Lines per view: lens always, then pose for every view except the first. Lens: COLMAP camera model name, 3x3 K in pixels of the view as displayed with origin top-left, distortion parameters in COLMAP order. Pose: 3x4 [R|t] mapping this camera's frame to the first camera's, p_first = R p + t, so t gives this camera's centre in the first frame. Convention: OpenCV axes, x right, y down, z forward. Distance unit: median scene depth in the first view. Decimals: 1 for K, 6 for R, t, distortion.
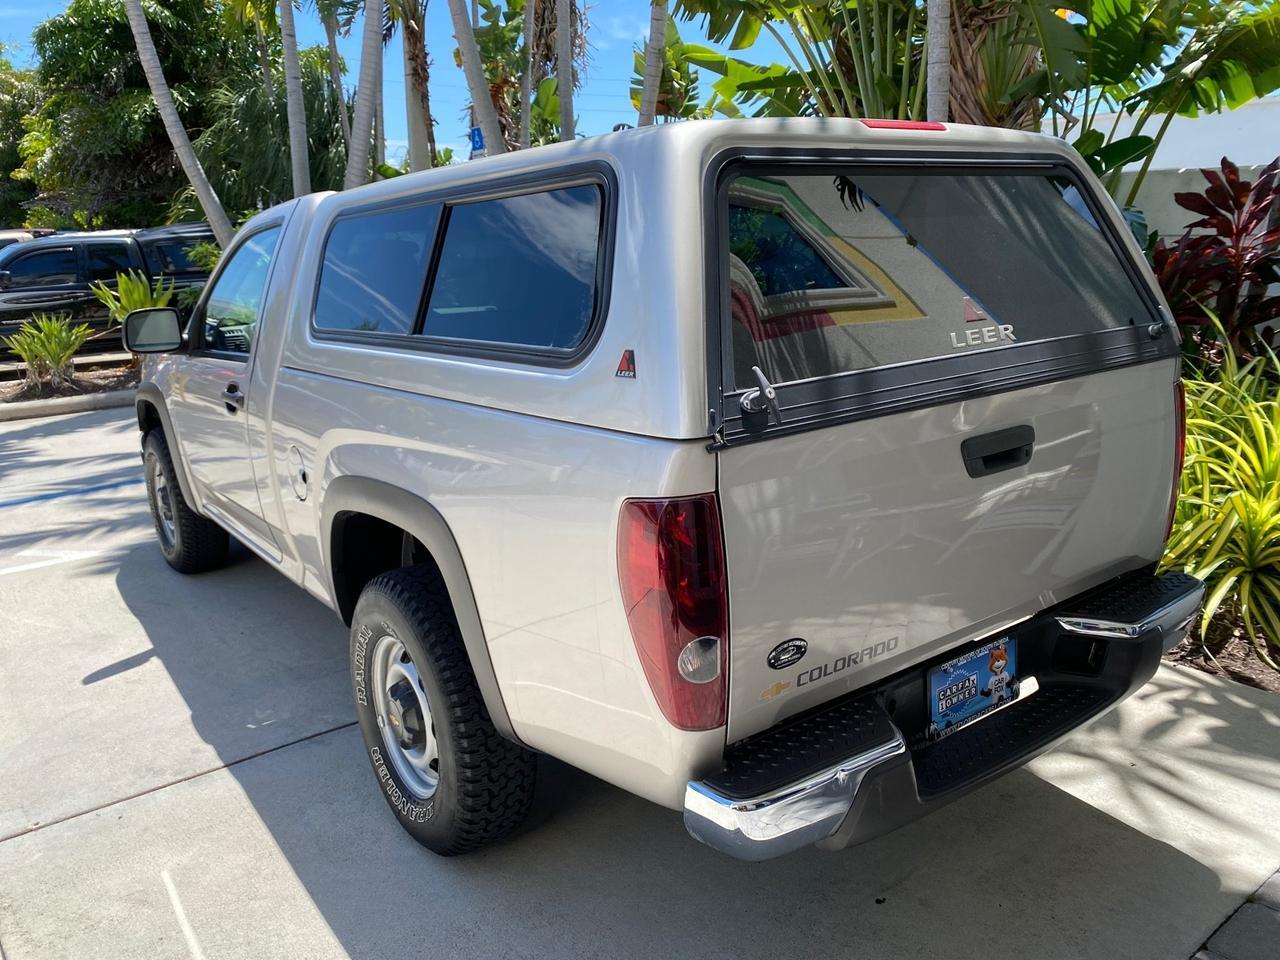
lens RADIAL K [[992.5, 0, 639.4], [0, 992.5, 474.7], [0, 0, 1]] dist [0.014192, -0.010058]
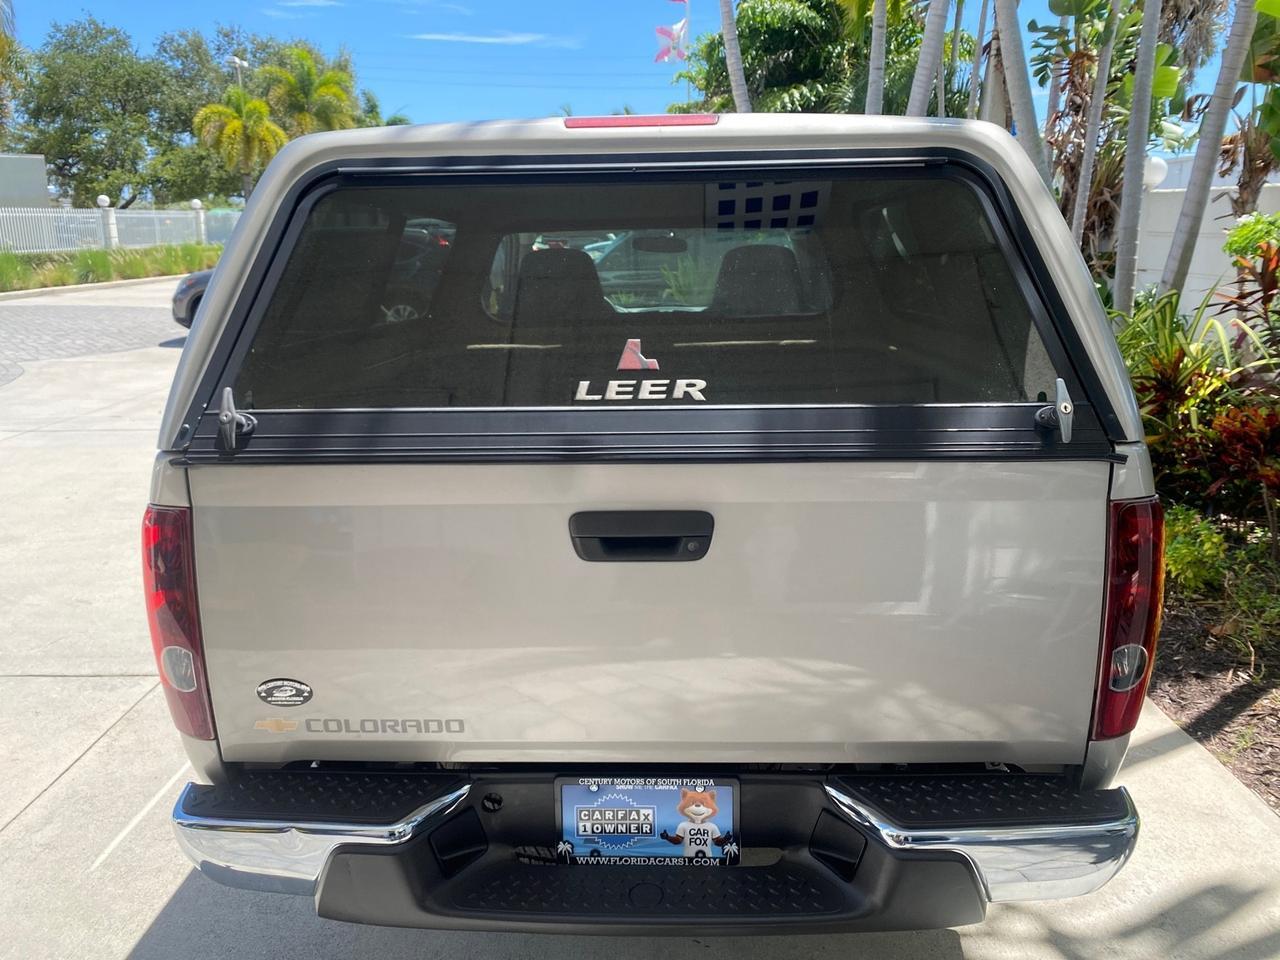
lens RADIAL K [[992.5, 0, 639.4], [0, 992.5, 474.7], [0, 0, 1]] dist [0.014192, -0.010058]
pose [[0.787699, 0.169224, -0.592362, 0.457080], [-0.161089, 0.984657, 0.067085, -0.069973], [0.594626, 0.042580, 0.802874, 0.205364]]
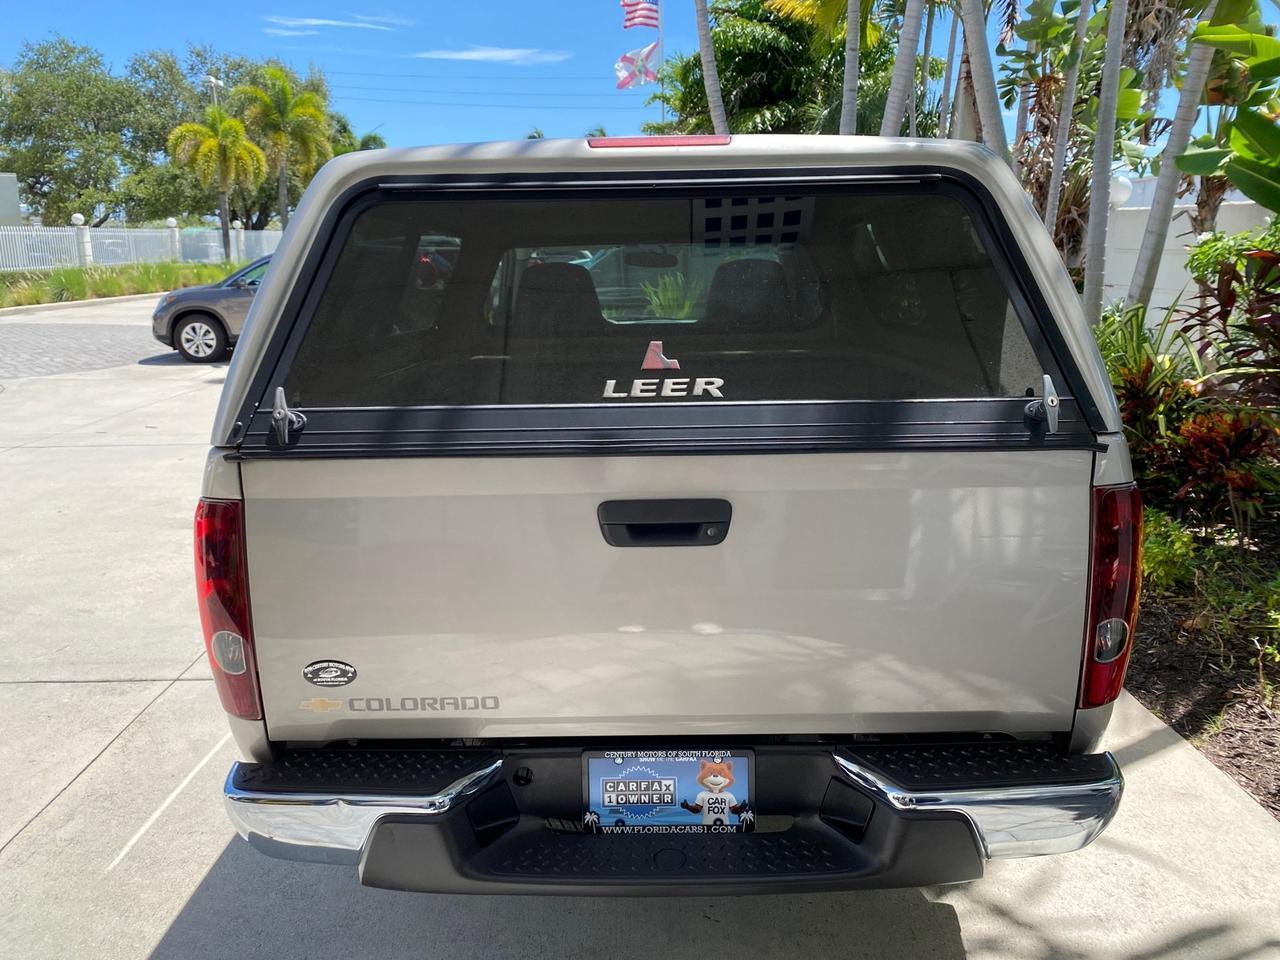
lens RADIAL K [[989.9, 0, 639.8], [0, 989.9, 475.4], [0, 0, 1]] dist [0.016458, -0.011505]
pose [[0.803437, 0.154176, -0.575081, 0.461504], [-0.155637, 0.986691, 0.047088, -0.056620], [0.574688, 0.051671, 0.816740, 0.164492]]
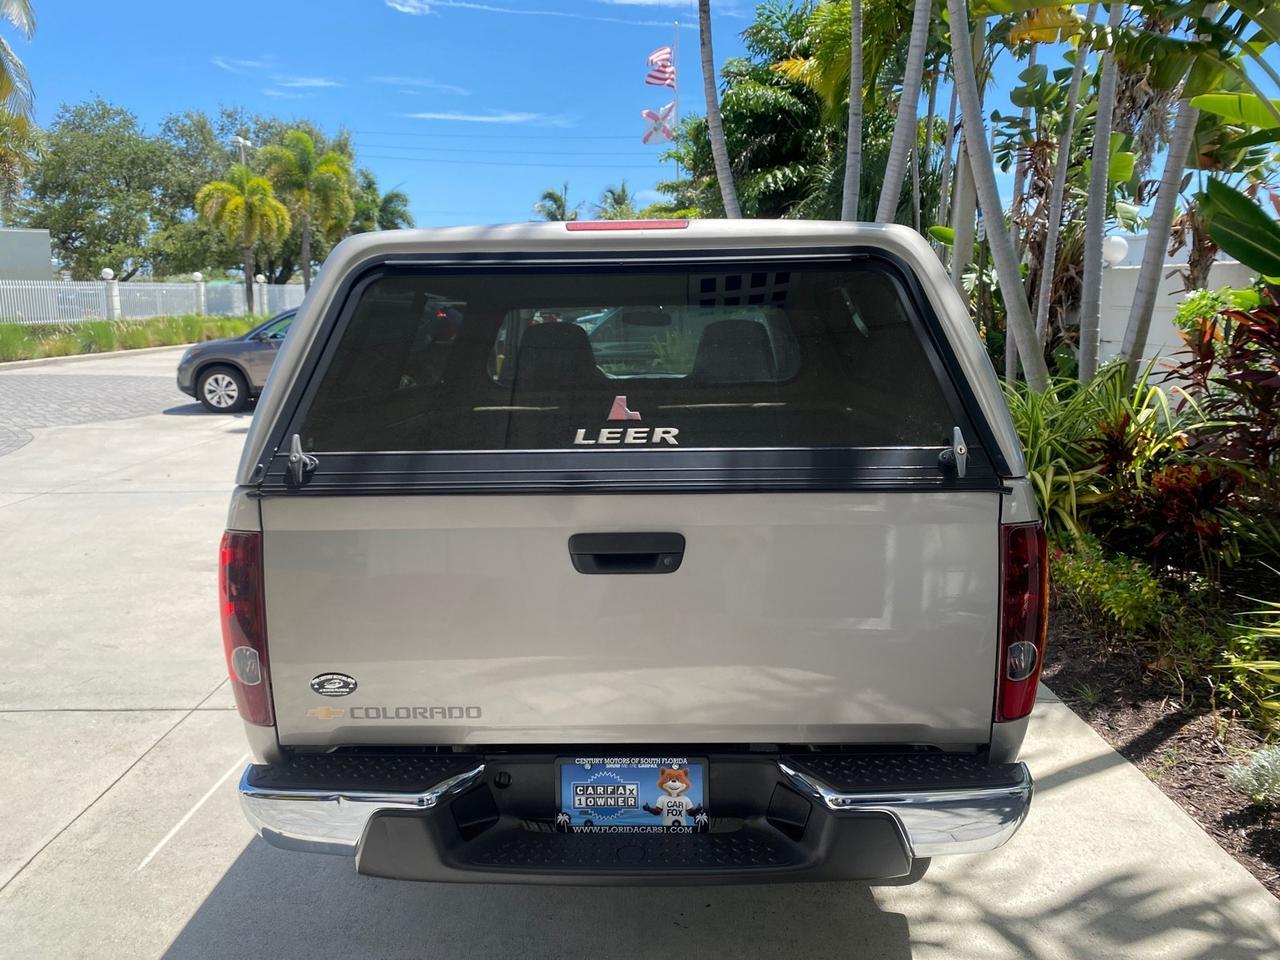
lens RADIAL K [[992.8, 0, 638.3], [0, 992.8, 477.4], [0, 0, 1]] dist [0.007167, -0.001017]
pose [[0.792606, 0.129395, -0.595846, 0.526613], [-0.160816, 0.986984, 0.000415, -0.056362], [0.588145, 0.095492, 0.803098, 0.121617]]
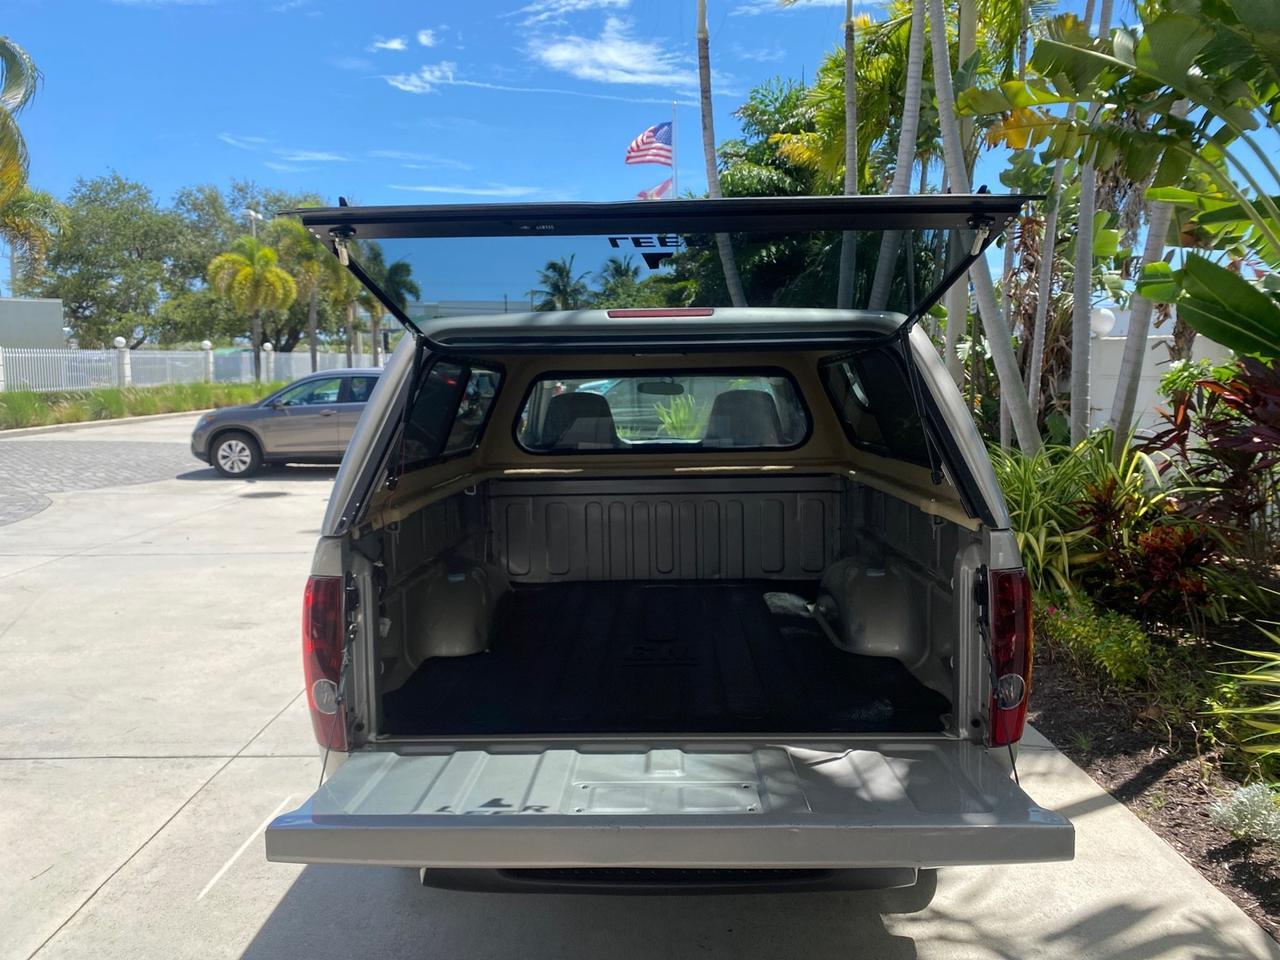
lens RADIAL K [[992.5, 0, 639.4], [0, 992.5, 474.7], [0, 0, 1]] dist [0.014192, -0.010058]
pose [[0.793837, 0.088260, -0.601691, 0.559209], [-0.160942, 0.984625, -0.067906, -0.044196], [0.586447, 0.150743, 0.795837, 0.042535]]
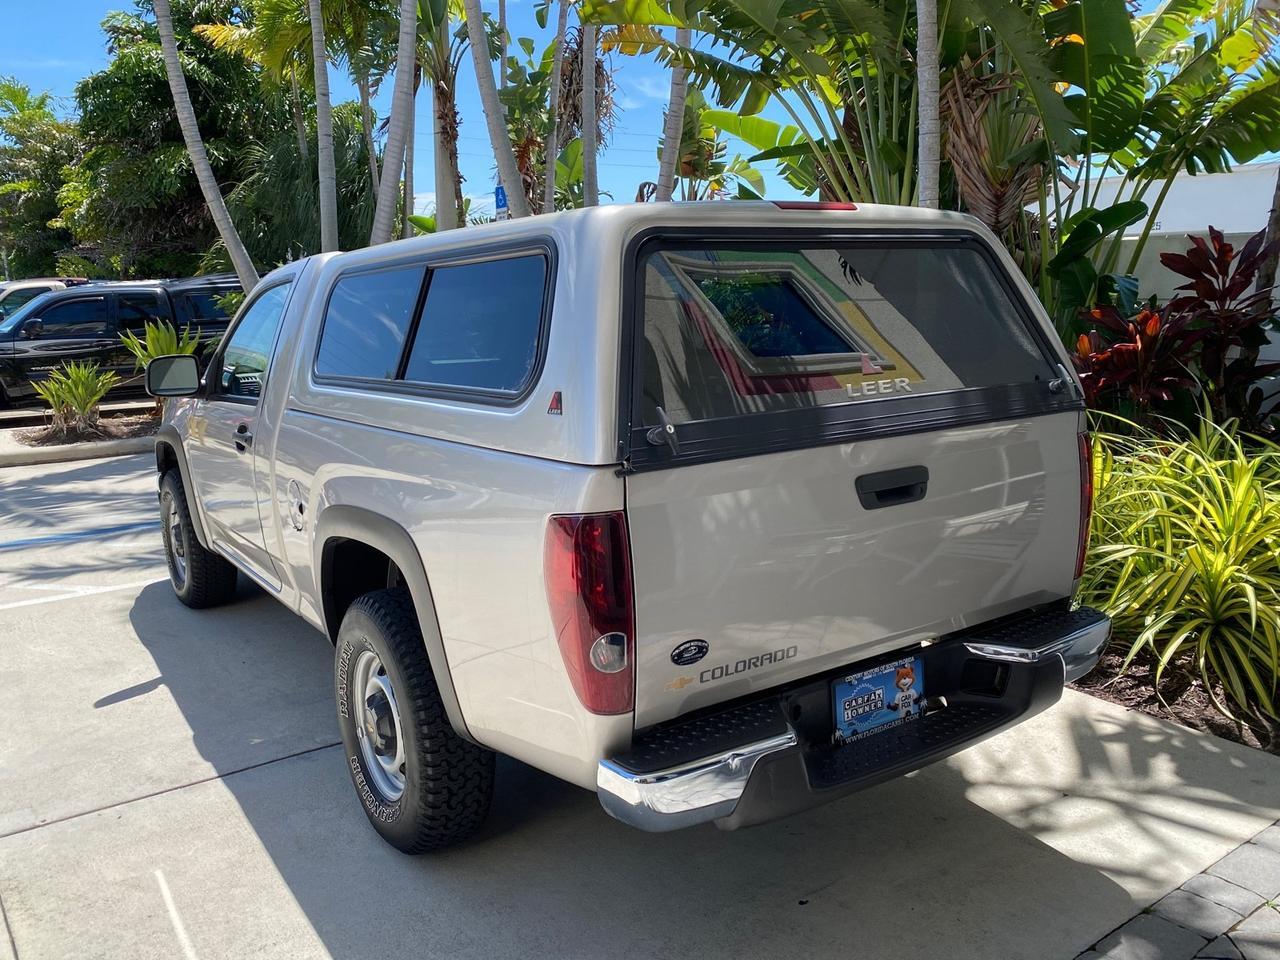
lens RADIAL K [[1037.0, 0, 644.4], [0, 1037.0, 474.6], [0, 0, 1]] dist [0.022707, -0.011859]
pose [[0.999350, 0.017674, -0.031428, 0.063069], [-0.019552, 0.997977, -0.060494, 0.022049], [0.030295, 0.061069, 0.997674, -0.111377]]
